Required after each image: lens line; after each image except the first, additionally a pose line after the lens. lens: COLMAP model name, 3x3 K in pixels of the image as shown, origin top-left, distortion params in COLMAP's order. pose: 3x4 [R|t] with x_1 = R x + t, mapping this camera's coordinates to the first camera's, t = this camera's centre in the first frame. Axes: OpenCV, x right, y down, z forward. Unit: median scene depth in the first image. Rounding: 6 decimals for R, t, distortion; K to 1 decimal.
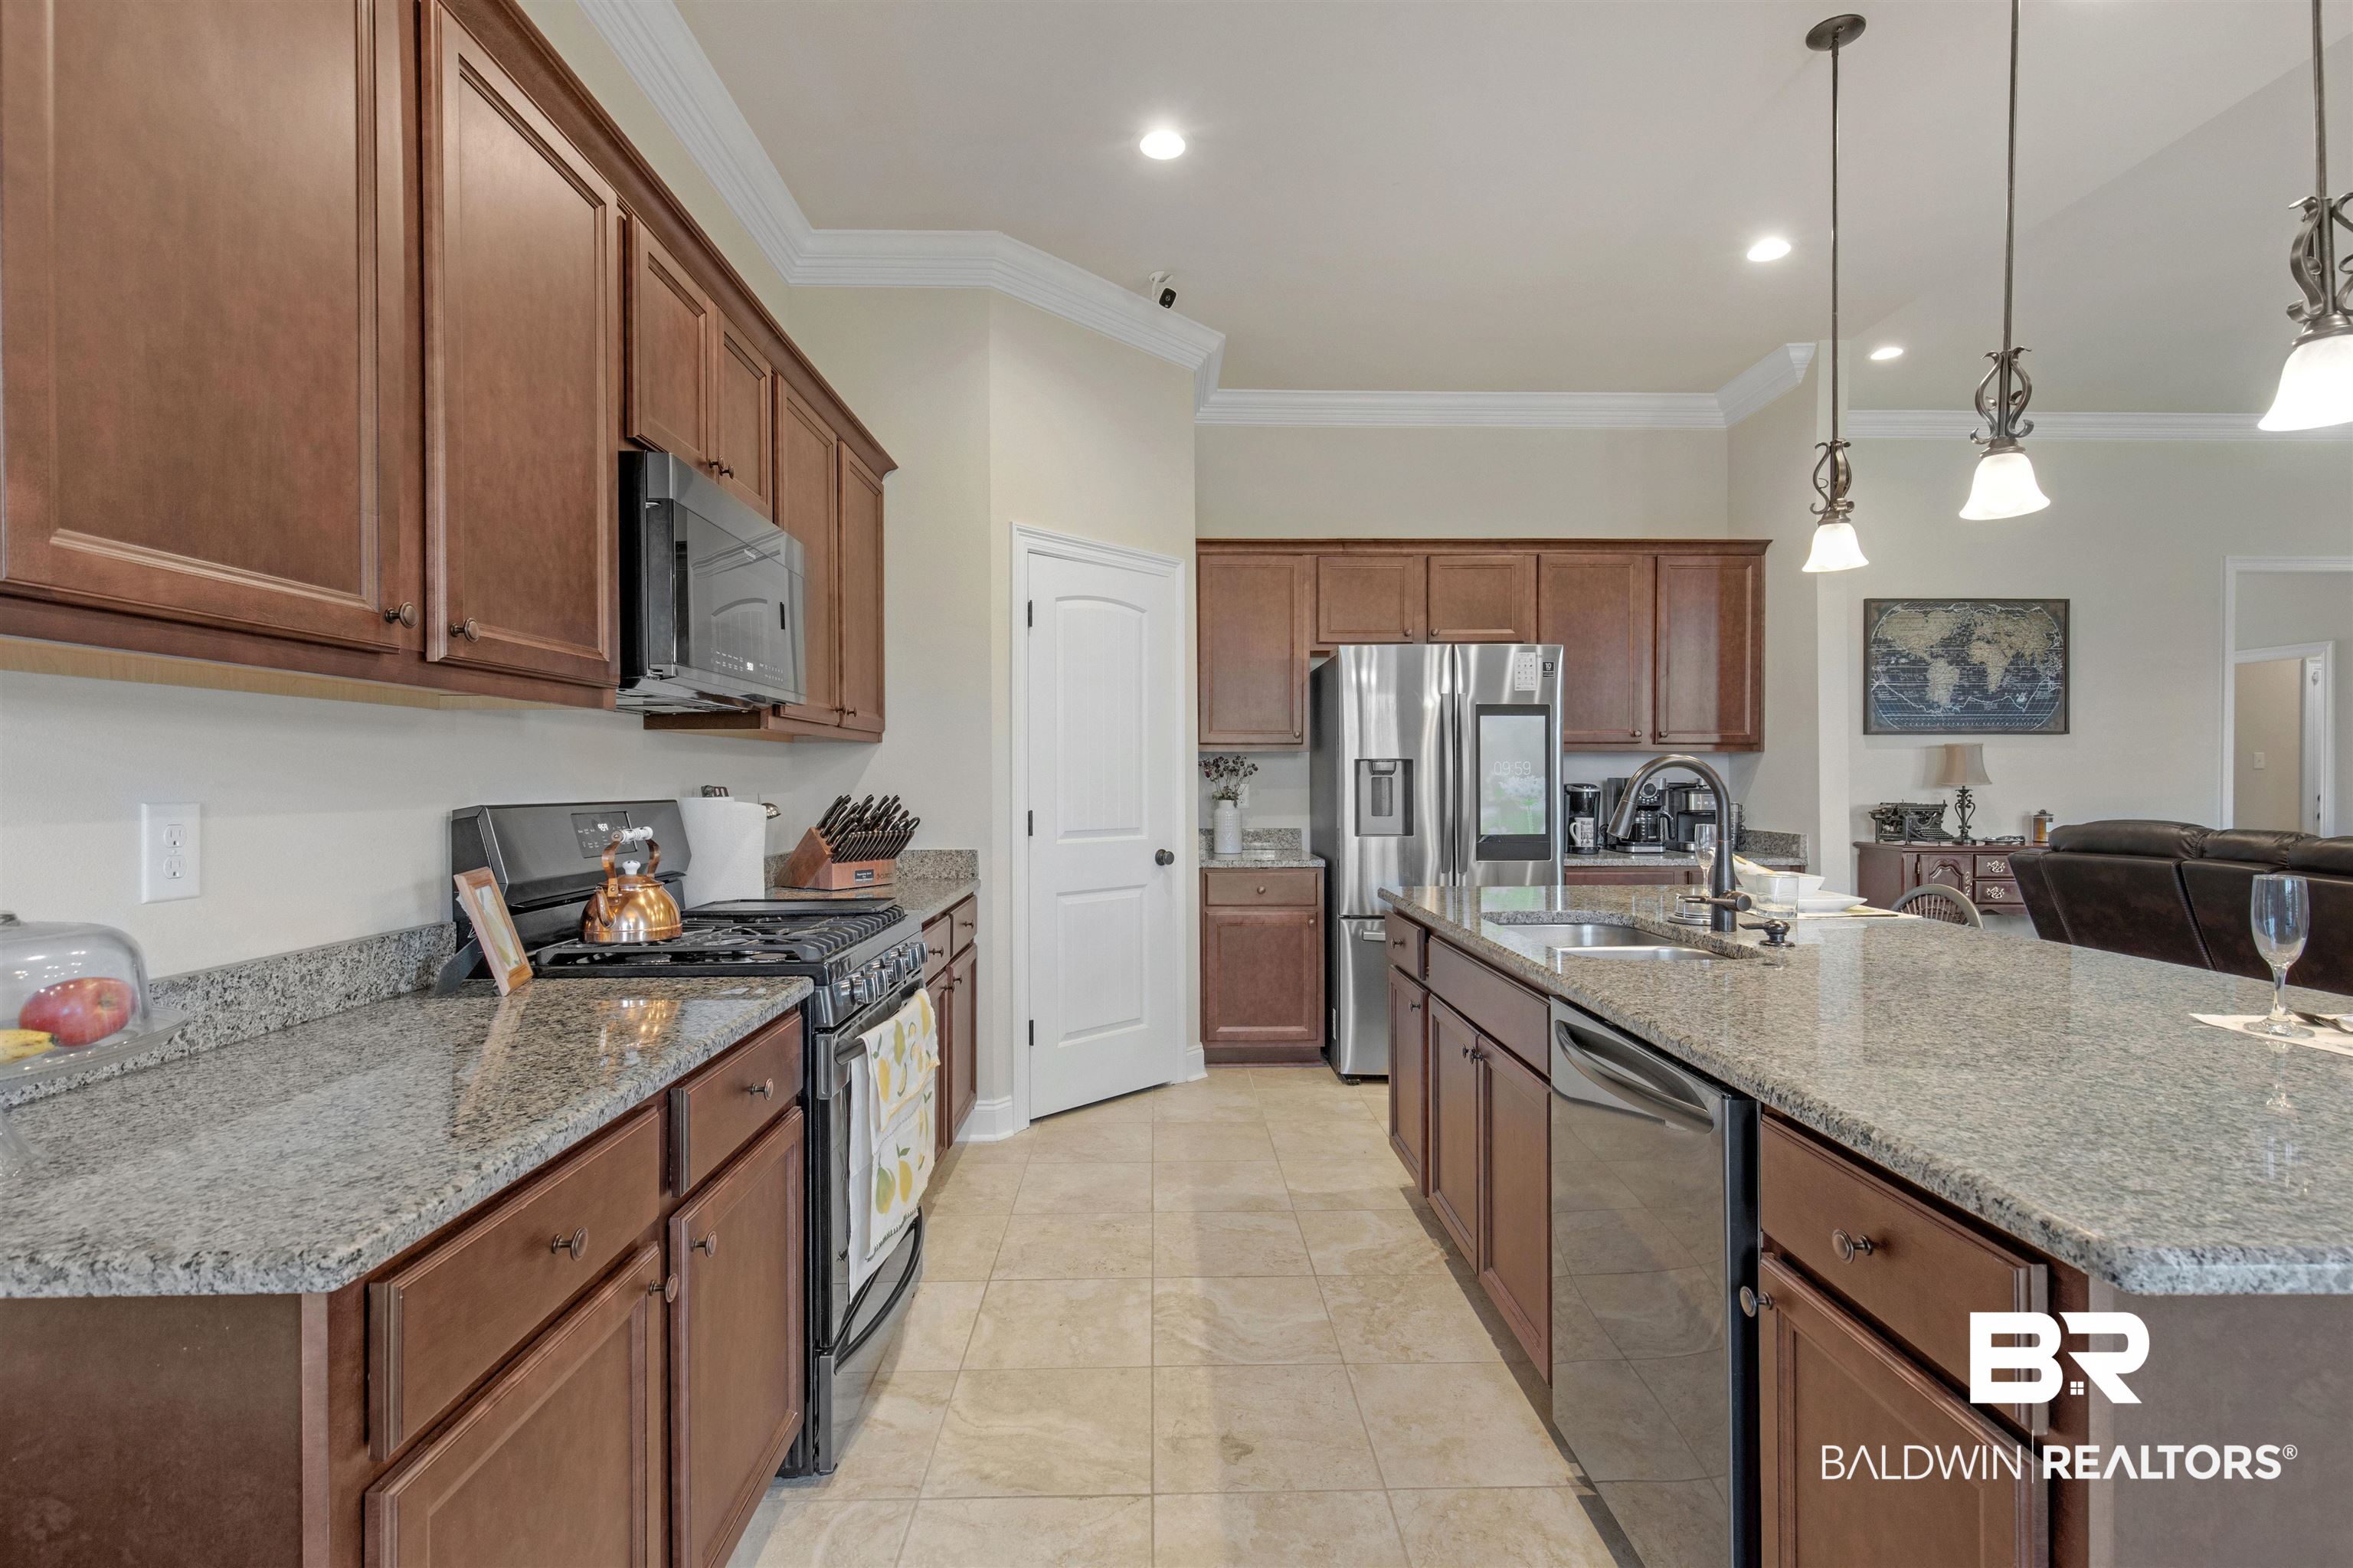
lens RADIAL K [[1074.4, 0, 1176.5], [0, 1074.4, 784.0], [0, 0, 1]] dist [-0.000241, -0.000215]
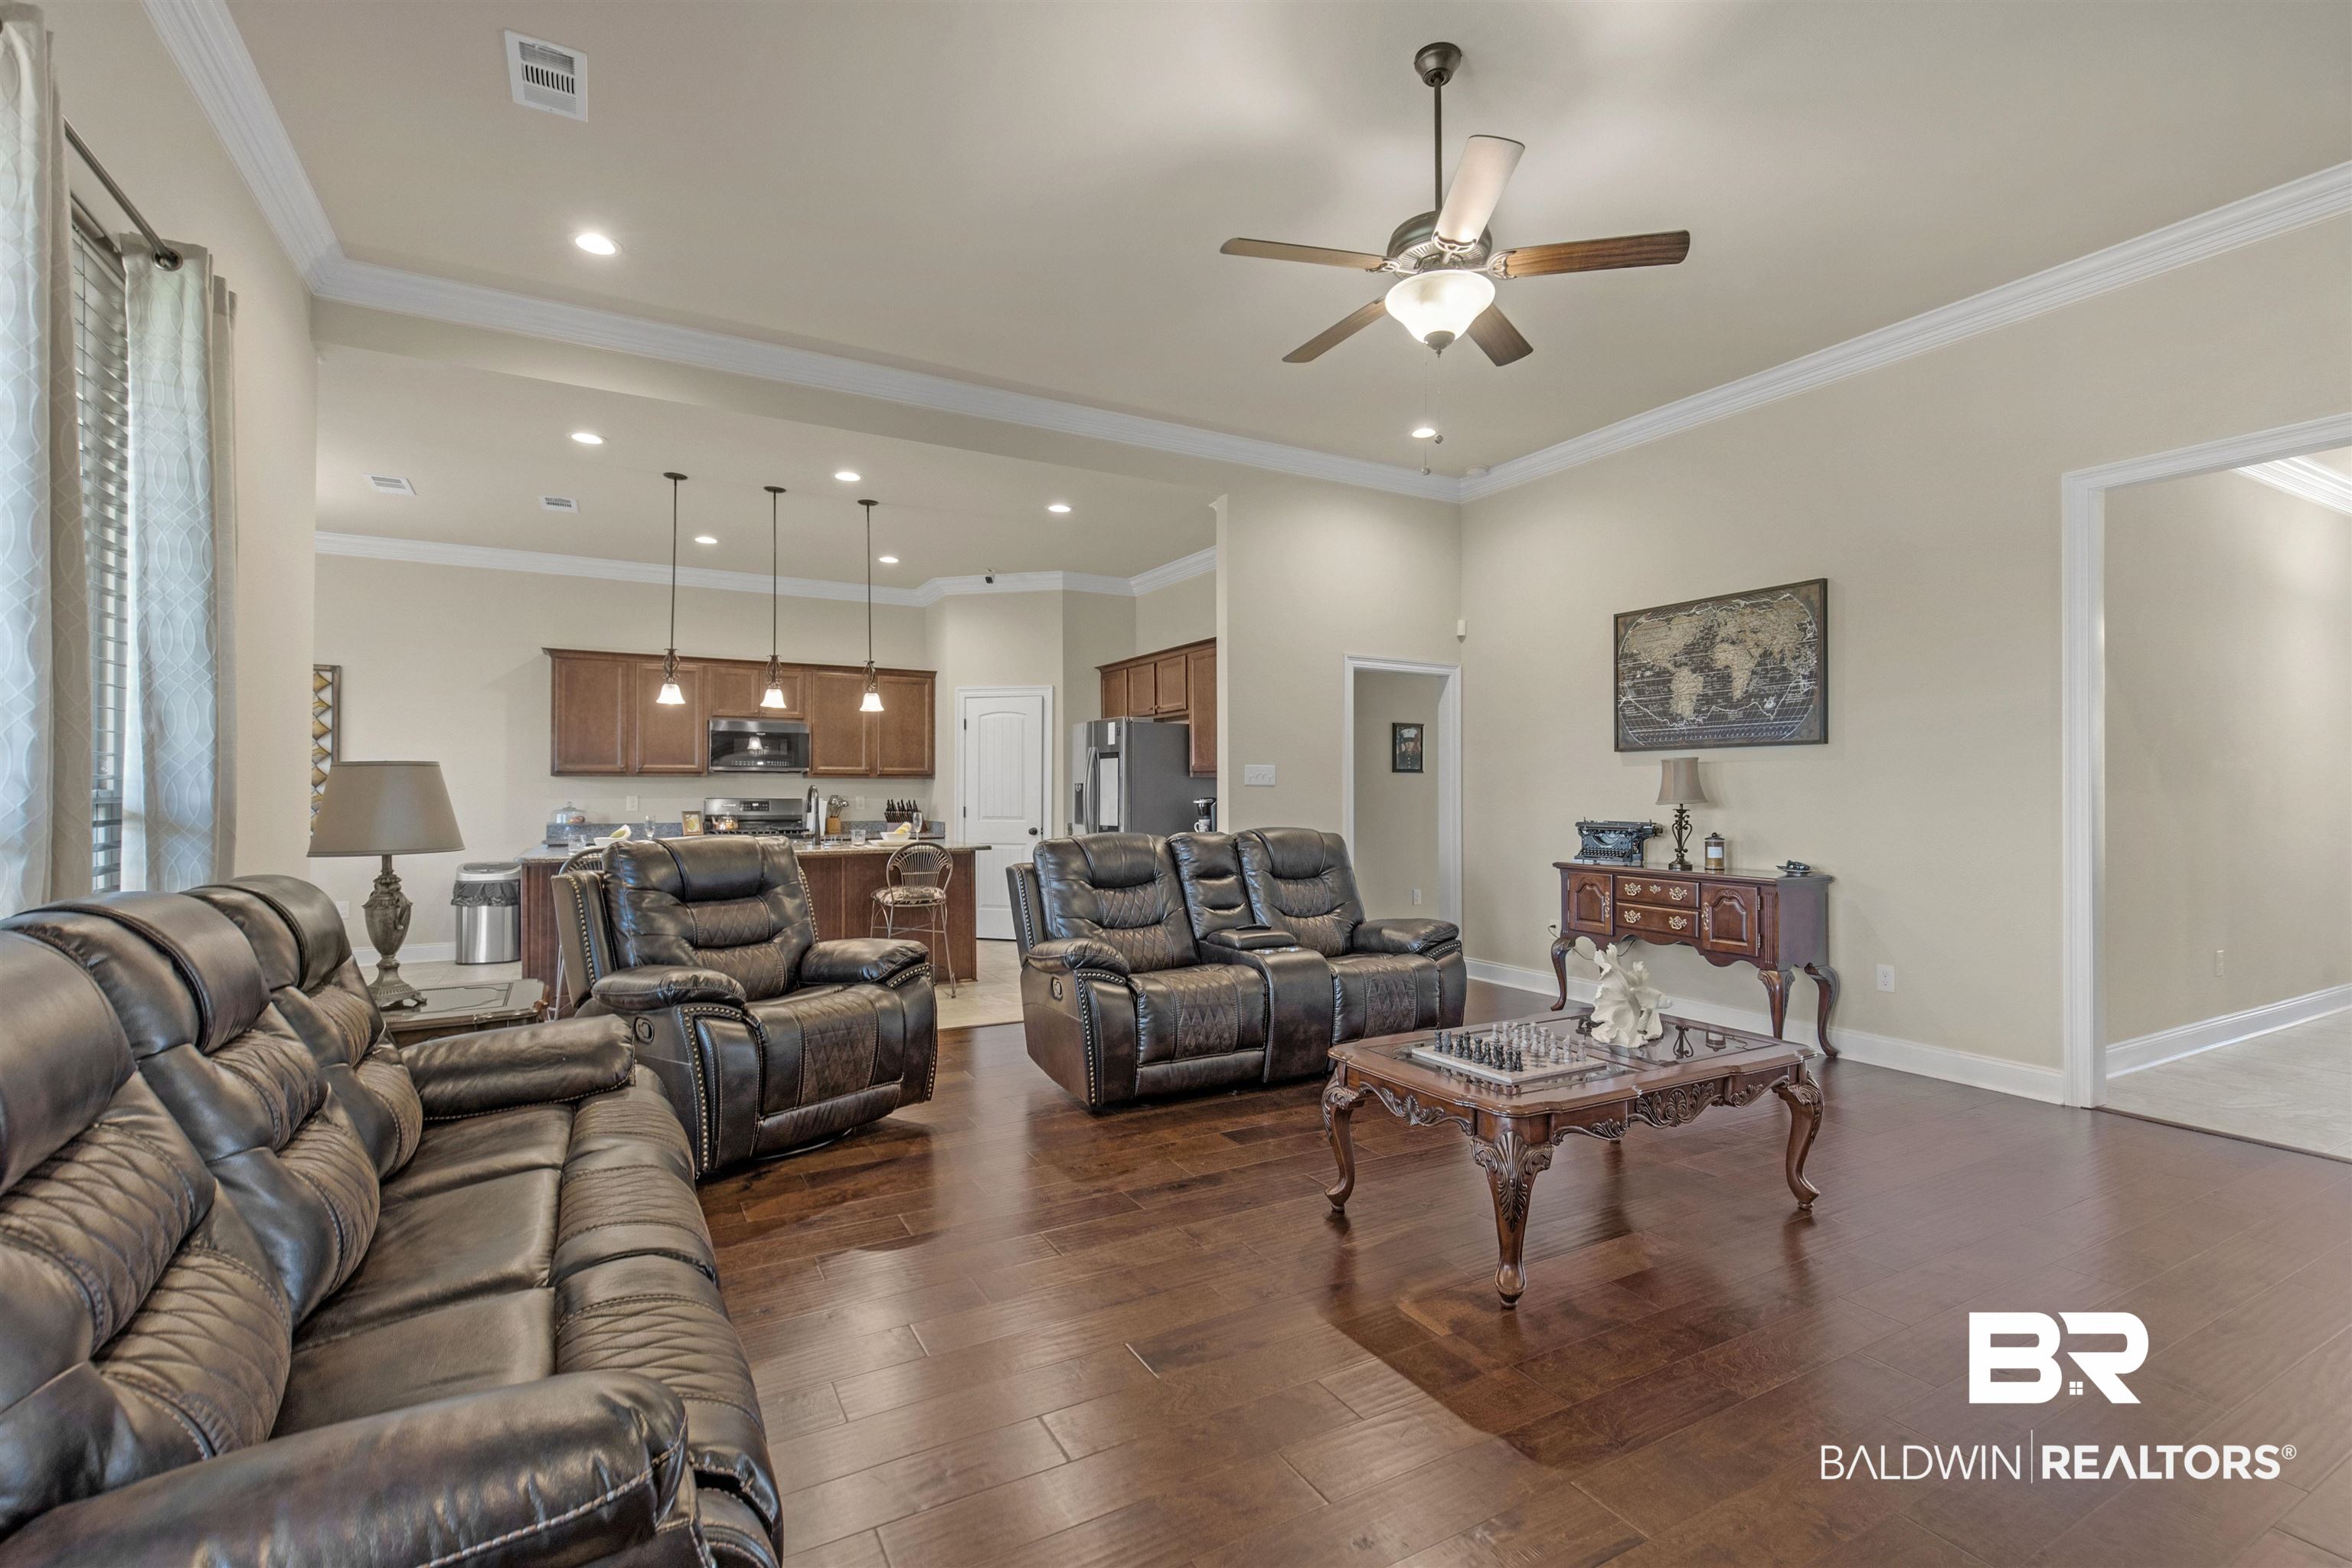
lens RADIAL K [[1073.9, 0, 1176.0], [0, 1073.9, 784.0], [0, 0, 1]] dist [-0.000241, -0.000215]
pose [[0.467285, -0.006299, -0.884085, 1.324131], [-0.008945, 0.999890, -0.011852, -0.001679], [0.884062, 0.013446, 0.467177, 0.186375]]
